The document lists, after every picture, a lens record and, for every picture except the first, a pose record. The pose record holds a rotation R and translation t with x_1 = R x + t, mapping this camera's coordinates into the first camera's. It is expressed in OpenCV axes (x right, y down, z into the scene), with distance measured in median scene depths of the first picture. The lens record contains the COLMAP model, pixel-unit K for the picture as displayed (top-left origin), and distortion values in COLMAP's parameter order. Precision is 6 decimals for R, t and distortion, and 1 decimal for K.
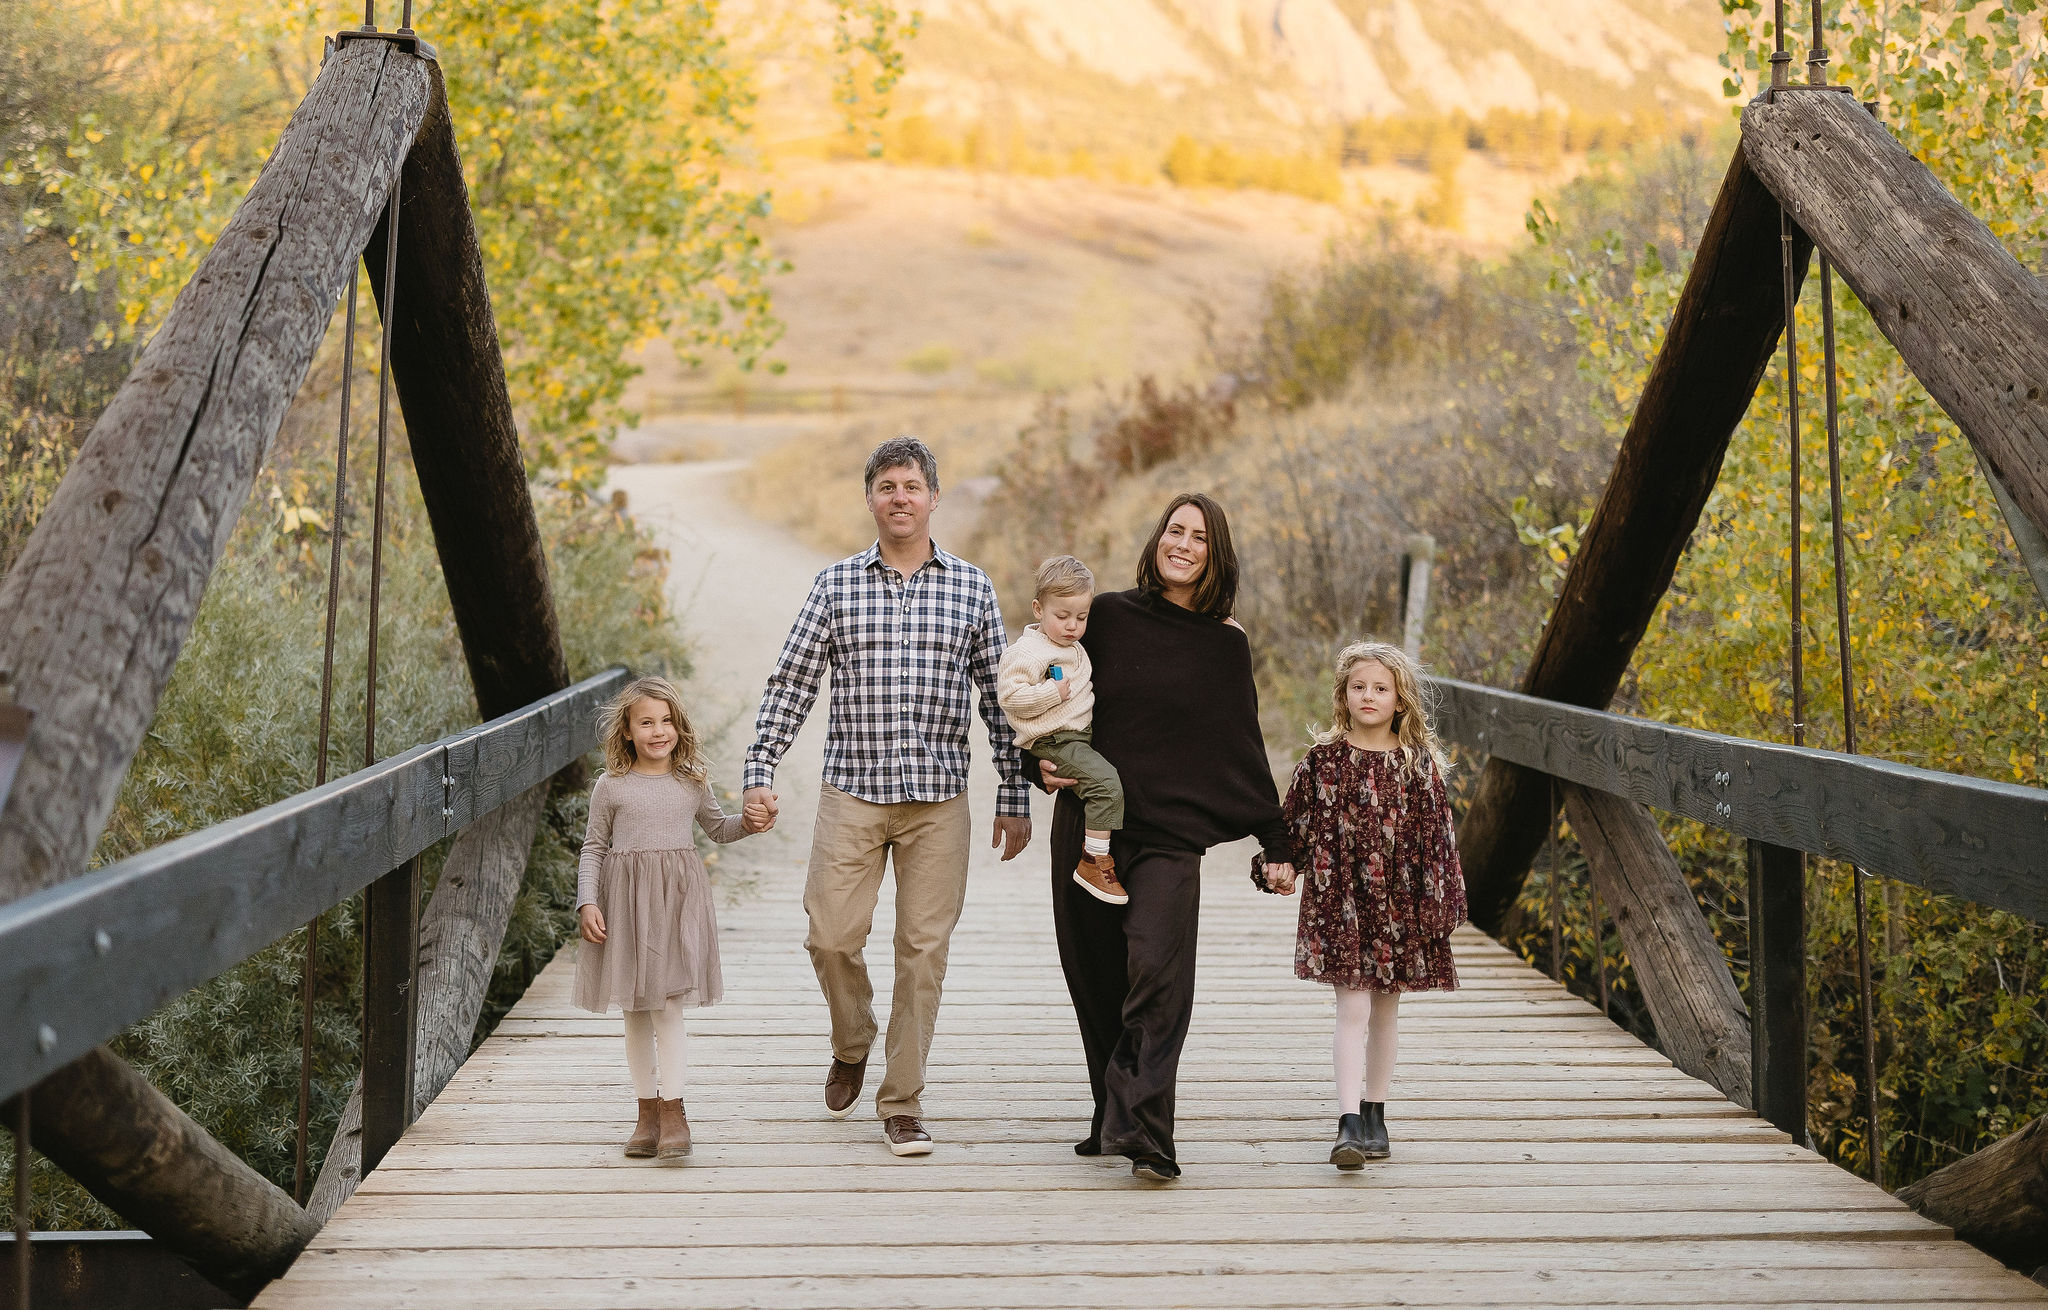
lens RADIAL K [[3423.4, 0, 1019.9], [0, 3423.4, 656.4], [0, 0, 1]] dist [-0.021854, 0.000000]
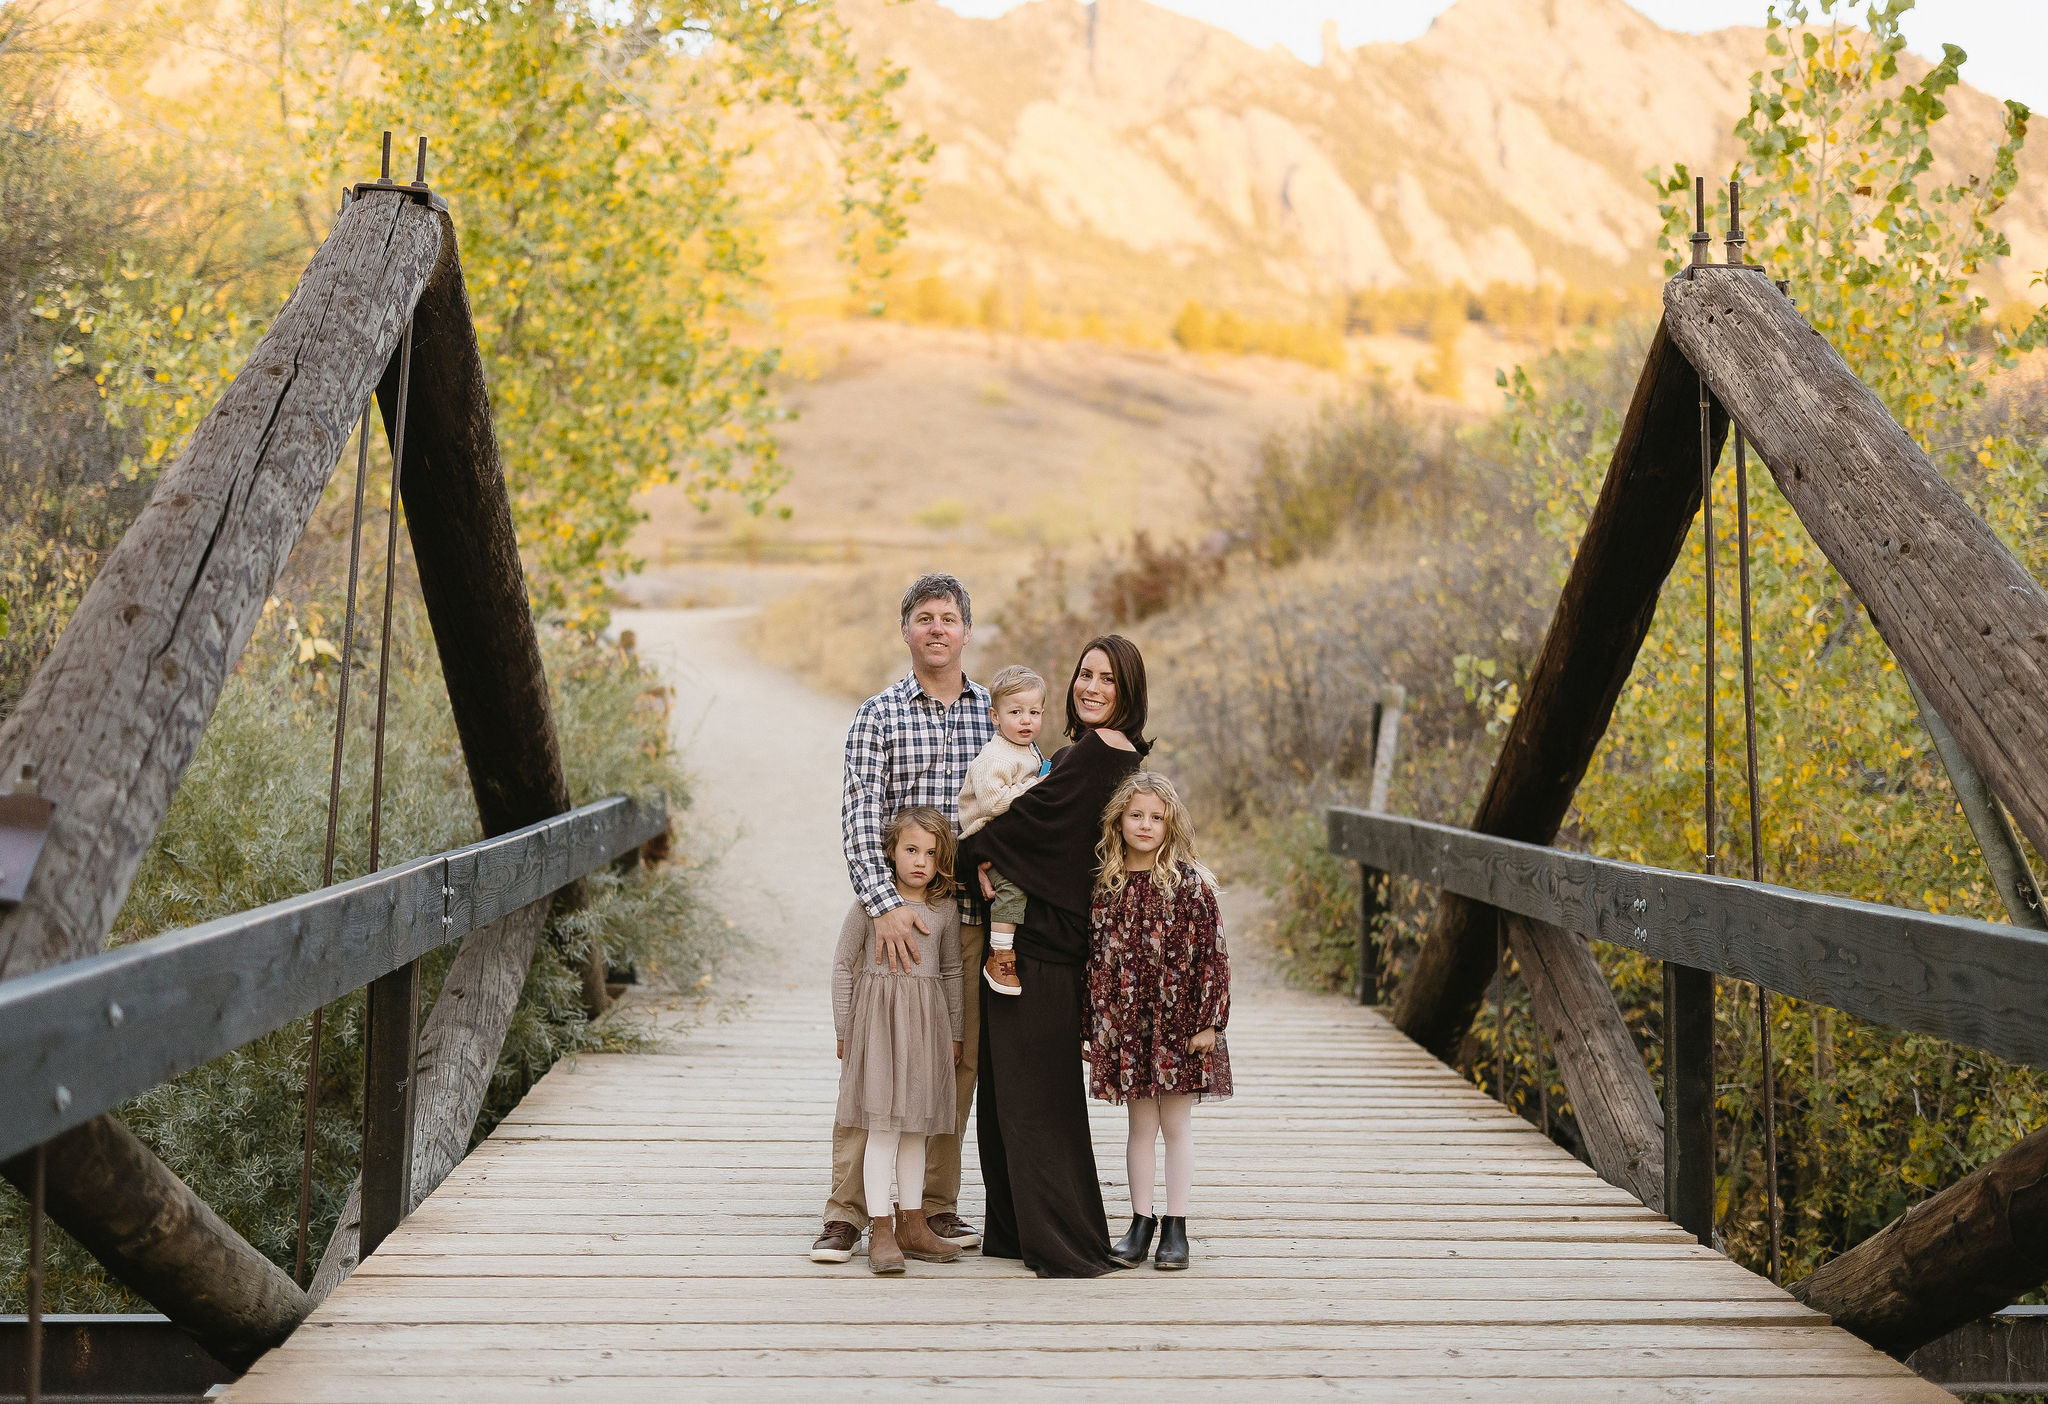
lens RADIAL K [[2922.6, 0, 1027.6], [0, 2922.6, 699.4], [0, 0, 1]] dist [-0.021378, 0.000000]
pose [[0.999103, 0.015752, 0.039304, -0.027424], [-0.015303, 0.999815, -0.011691, -0.017254], [-0.039480, 0.011079, 0.999159, 0.100159]]
